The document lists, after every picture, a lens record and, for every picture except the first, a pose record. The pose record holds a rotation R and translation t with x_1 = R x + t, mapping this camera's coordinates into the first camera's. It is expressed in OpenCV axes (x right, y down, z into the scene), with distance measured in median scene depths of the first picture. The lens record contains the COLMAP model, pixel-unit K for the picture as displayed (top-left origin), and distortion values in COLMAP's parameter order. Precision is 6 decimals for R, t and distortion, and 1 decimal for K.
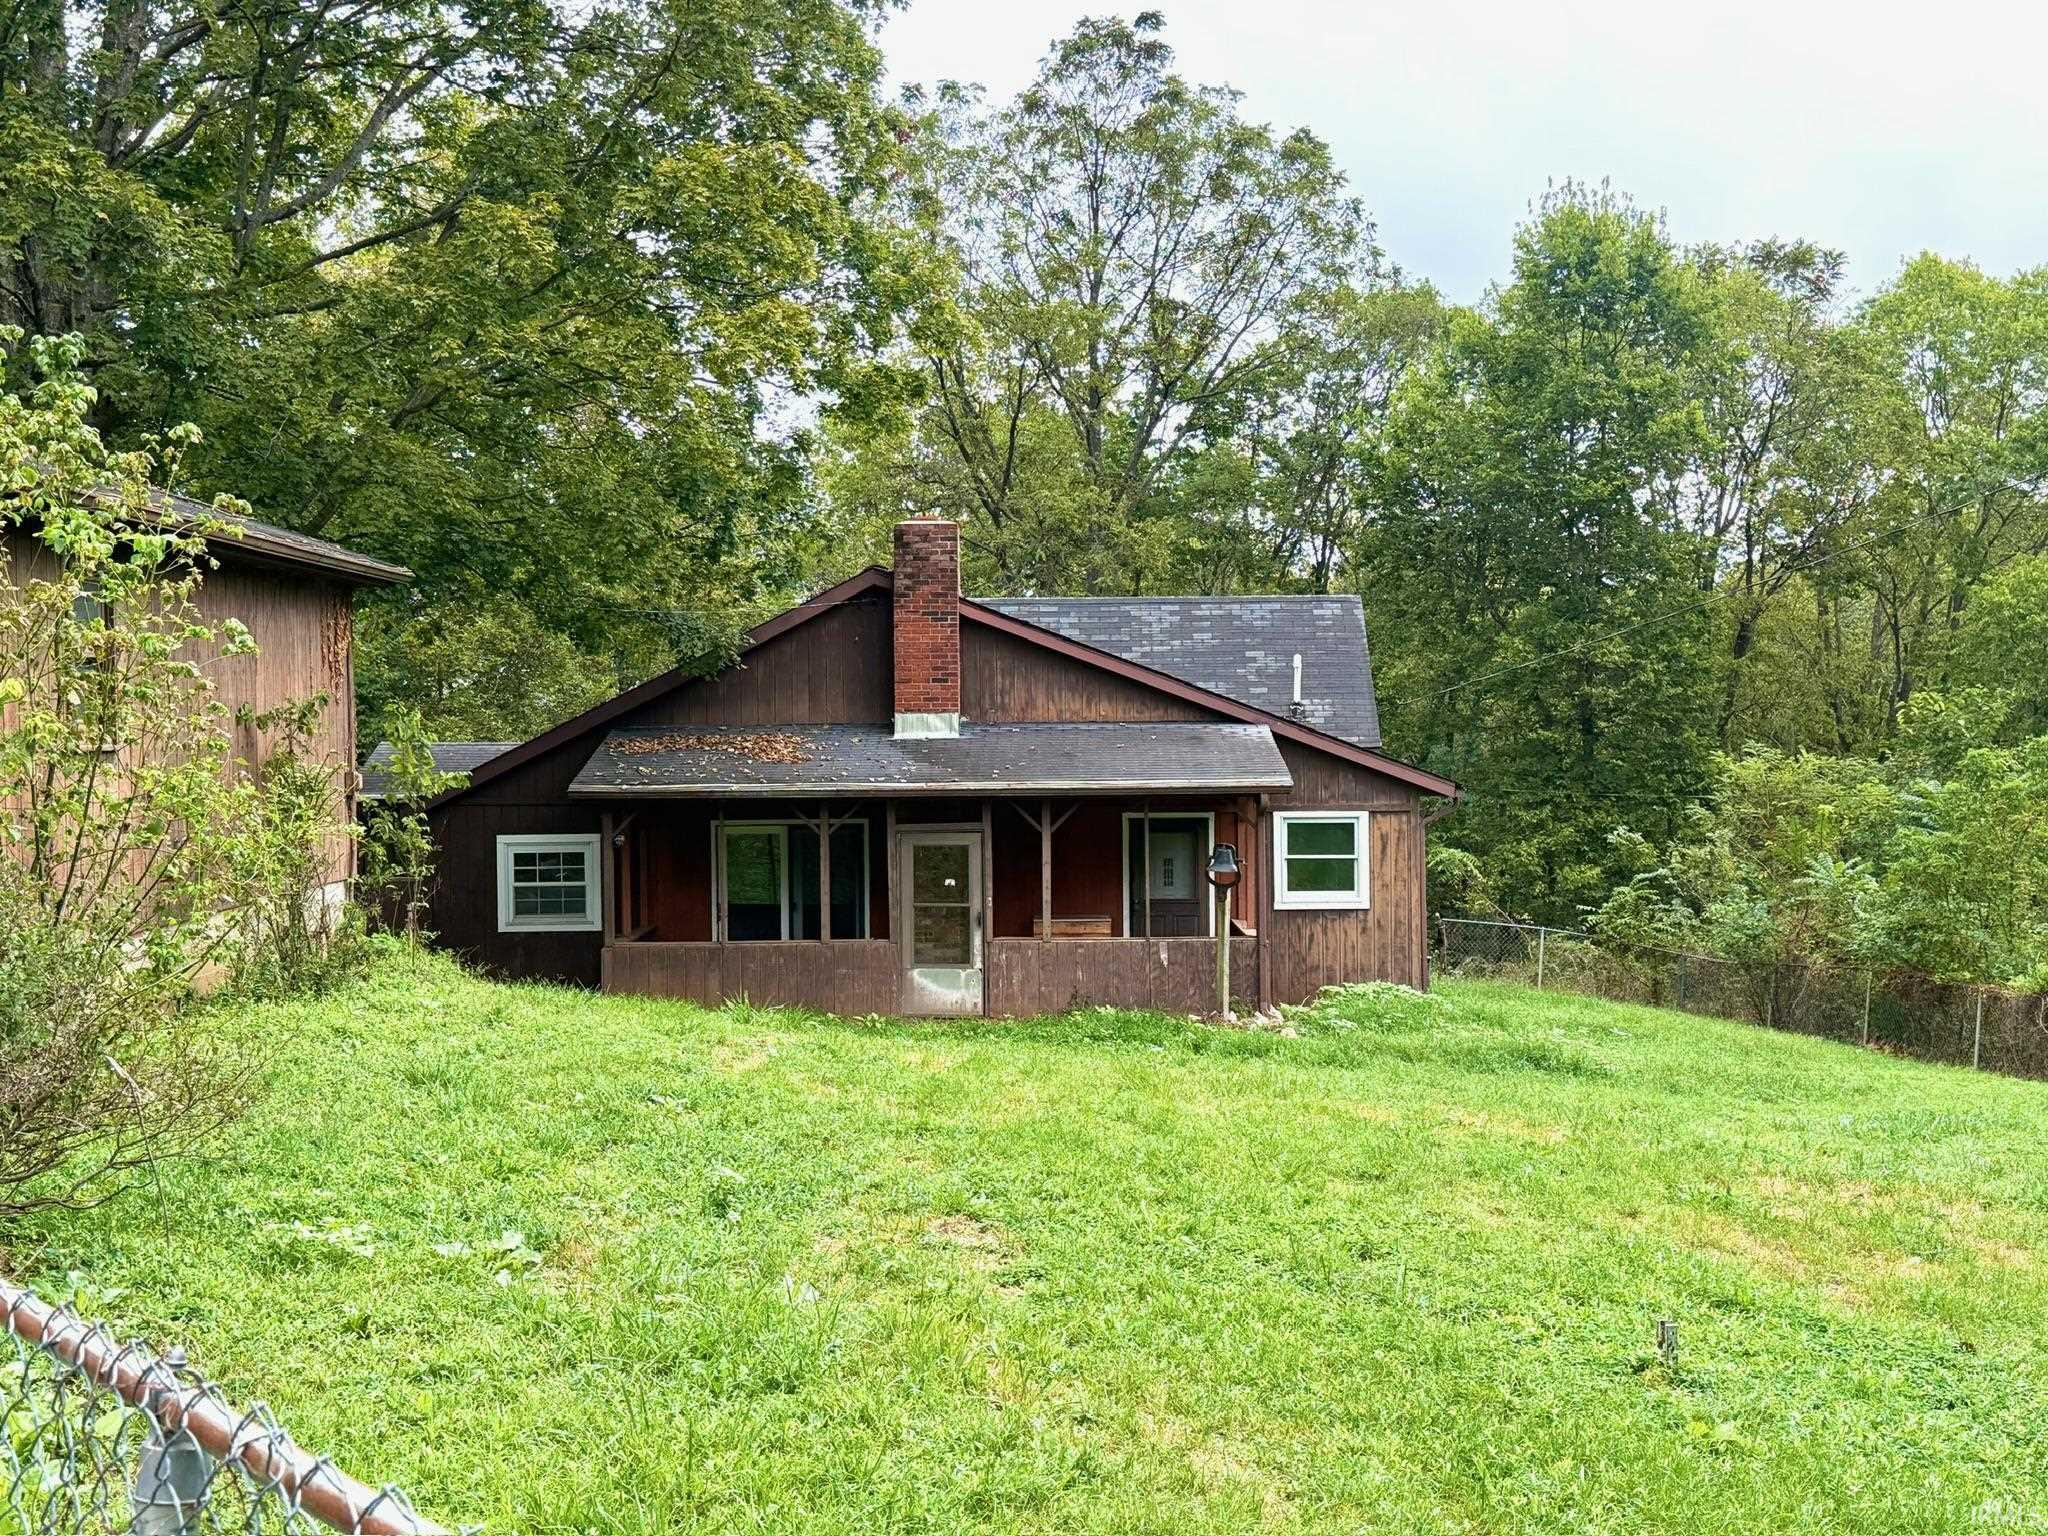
lens RADIAL K [[2384.9, 0, 1024.0], [0, 2384.9, 768.0], [0, 0, 1]] dist [0.141786, -0.031066]
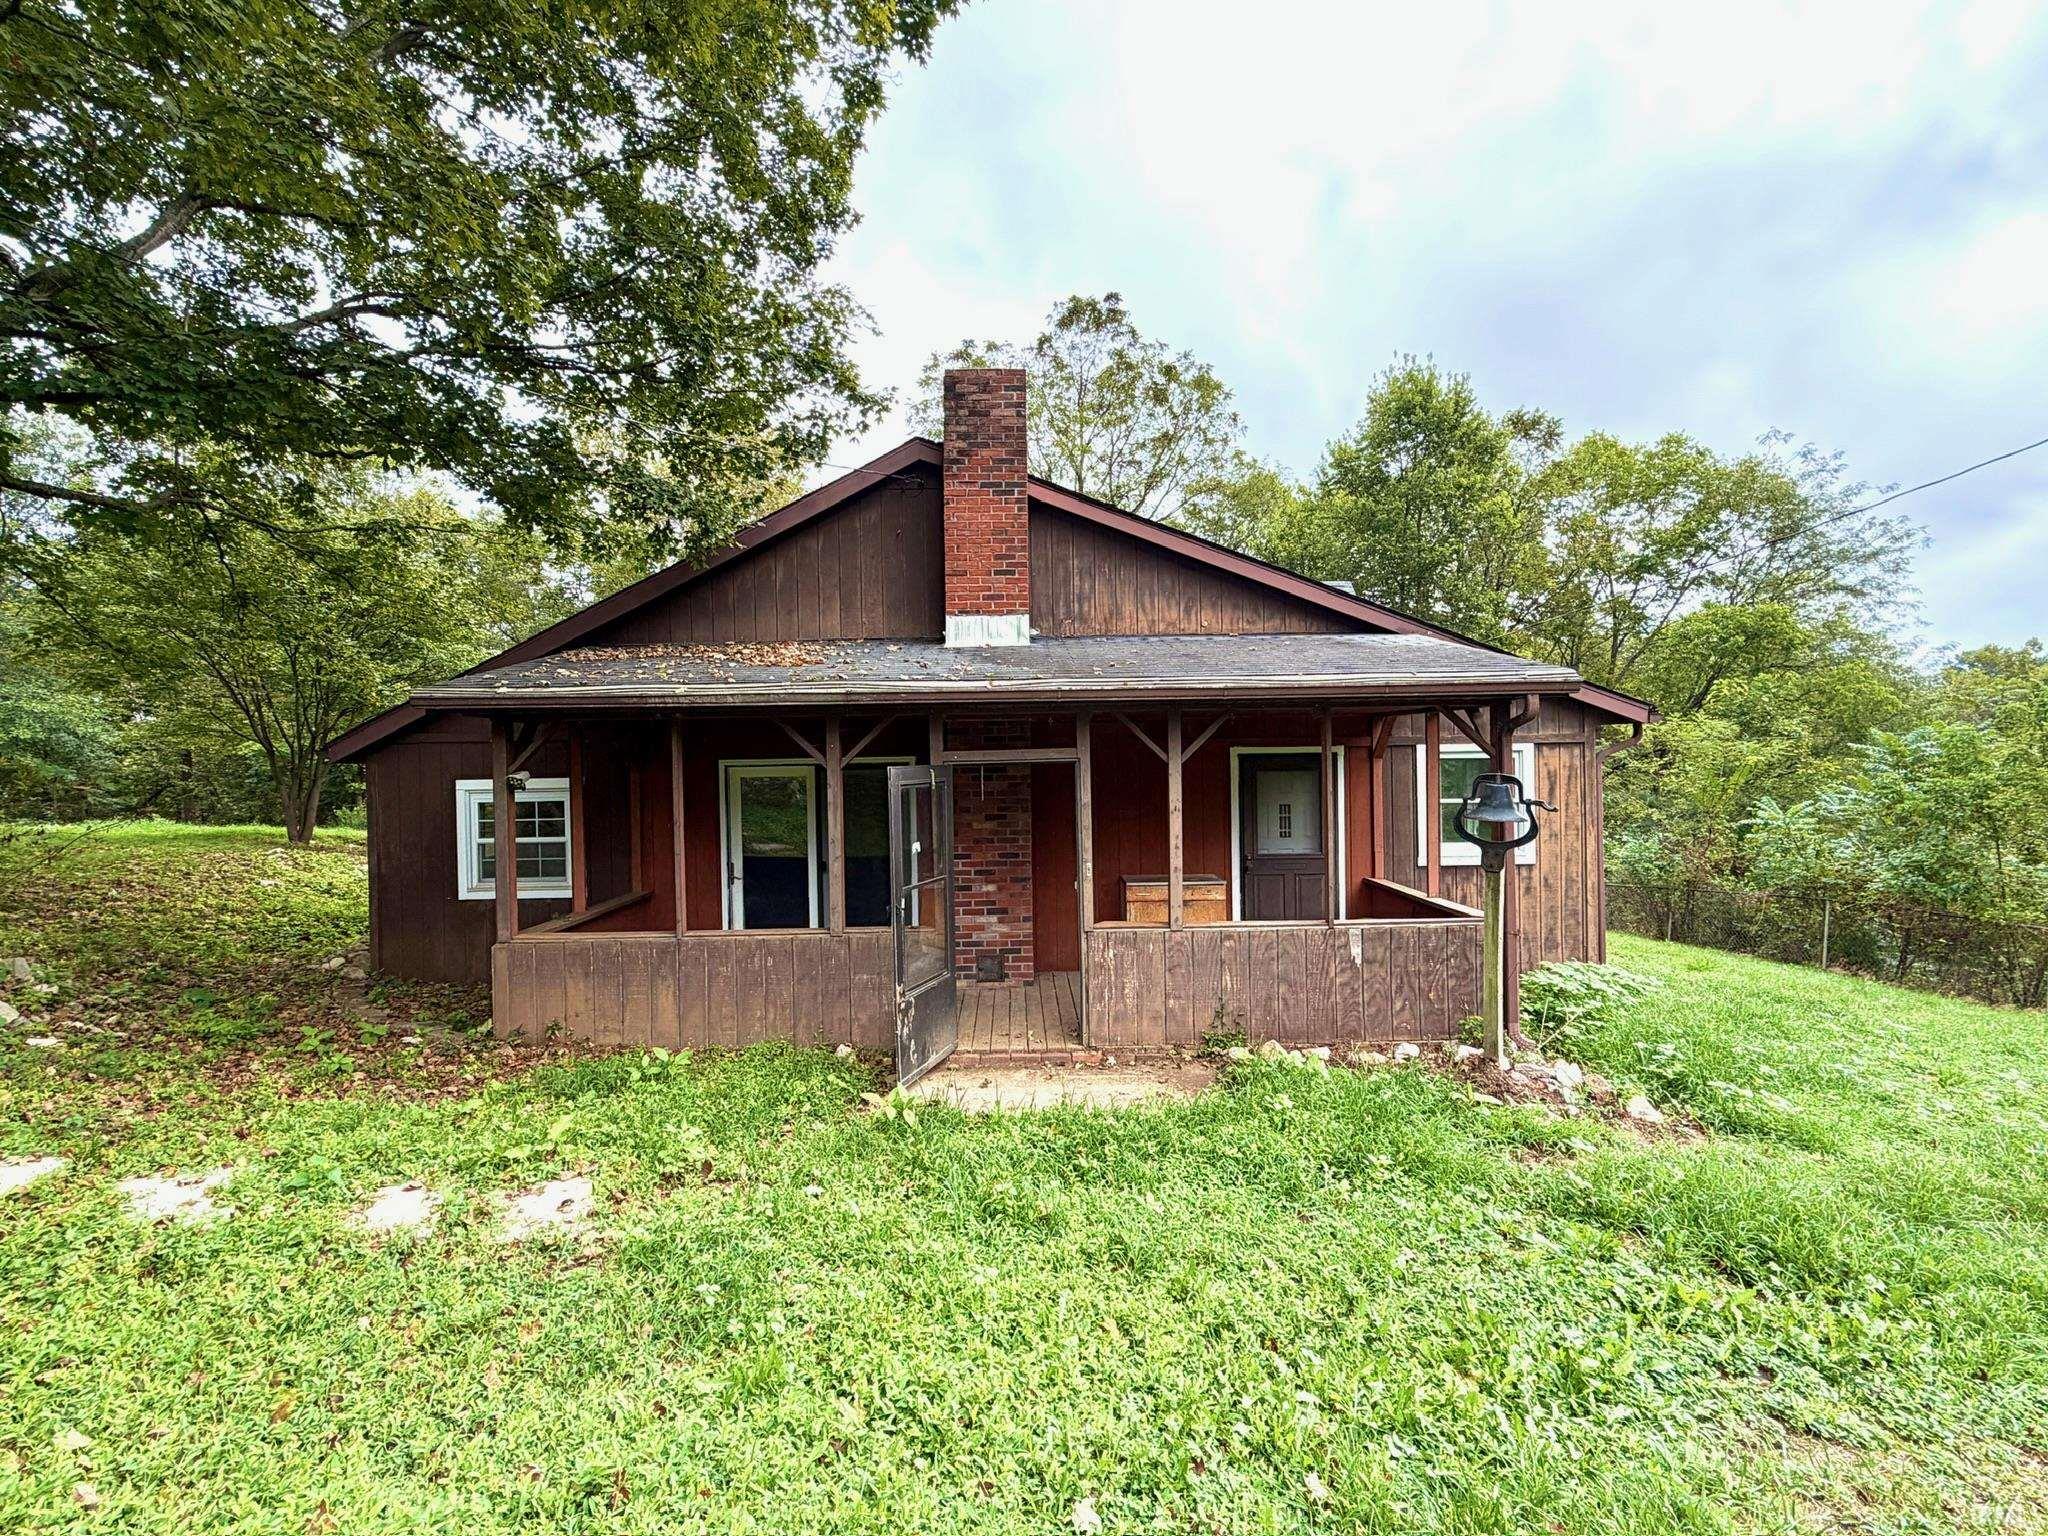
lens RADIAL K [[952.7, 0, 1024.0], [0, 952.7, 768.0], [0, 0, 1]] dist [-0.001291, -0.000250]
pose [[0.999936, -0.006739, 0.009063, -0.018880], [0.006810, 0.999946, -0.007903, 0.016682], [-0.009009, 0.007964, 0.999928, 0.408018]]
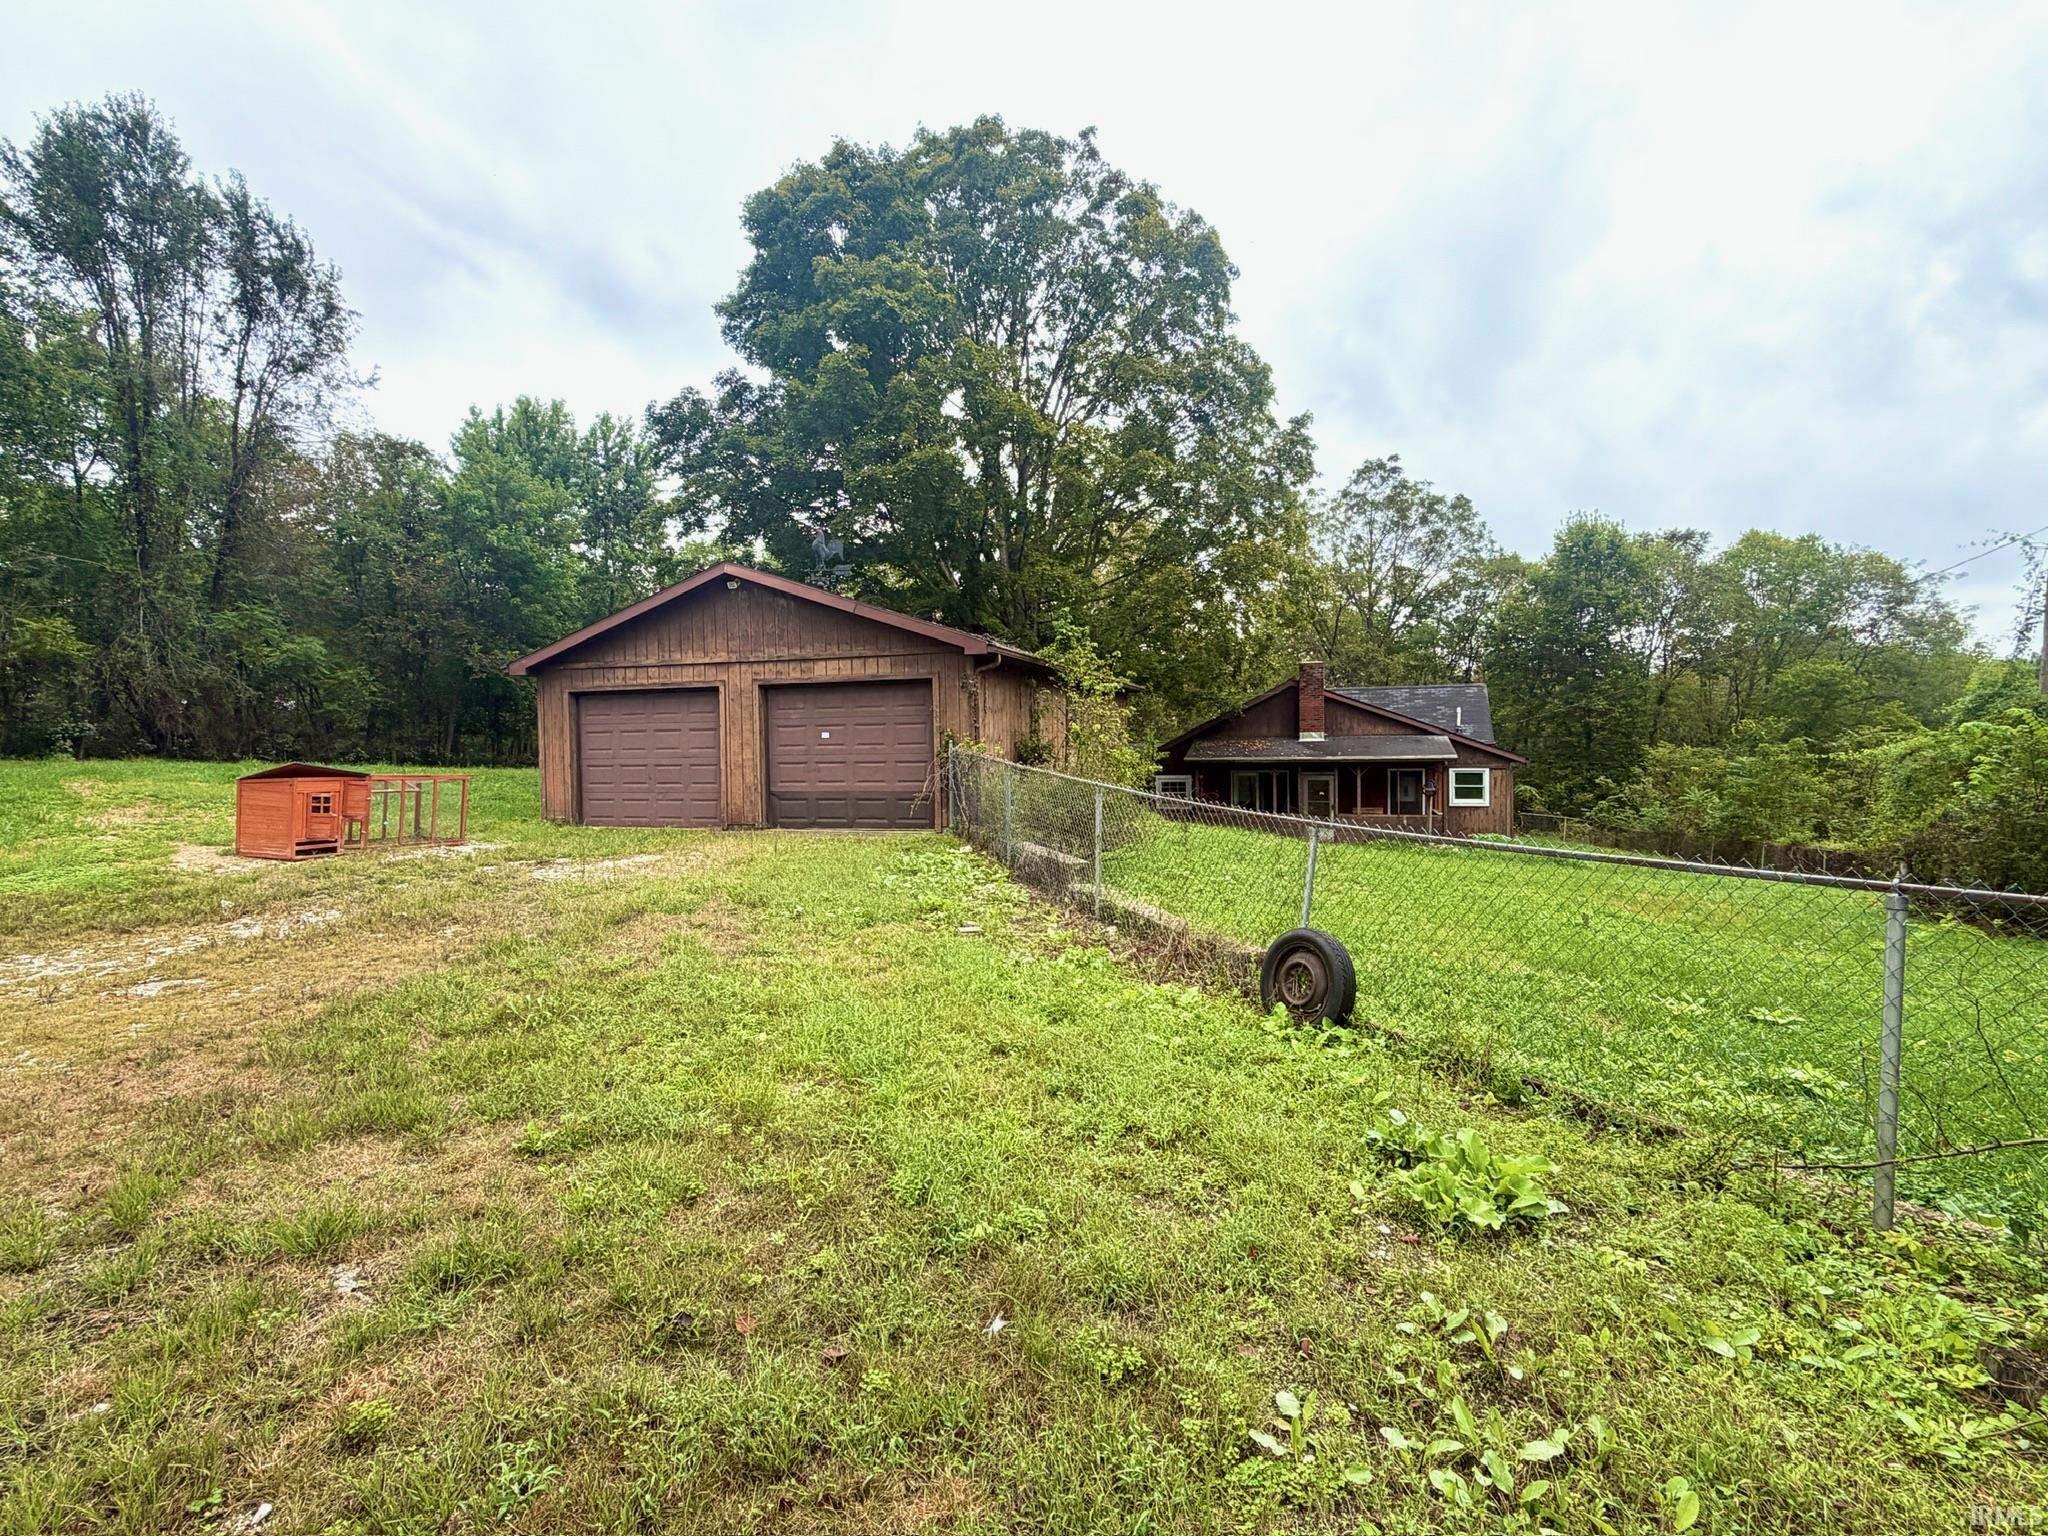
lens RADIAL K [[952.7, 0, 1024.0], [0, 952.7, 768.0], [0, 0, 1]] dist [-0.001291, -0.000250]
pose [[0.952079, 0.003228, -0.305834, -0.012311], [0.000974, 0.999907, 0.013585, 0.001884], [0.305850, -0.013232, 0.951988, -0.083450]]
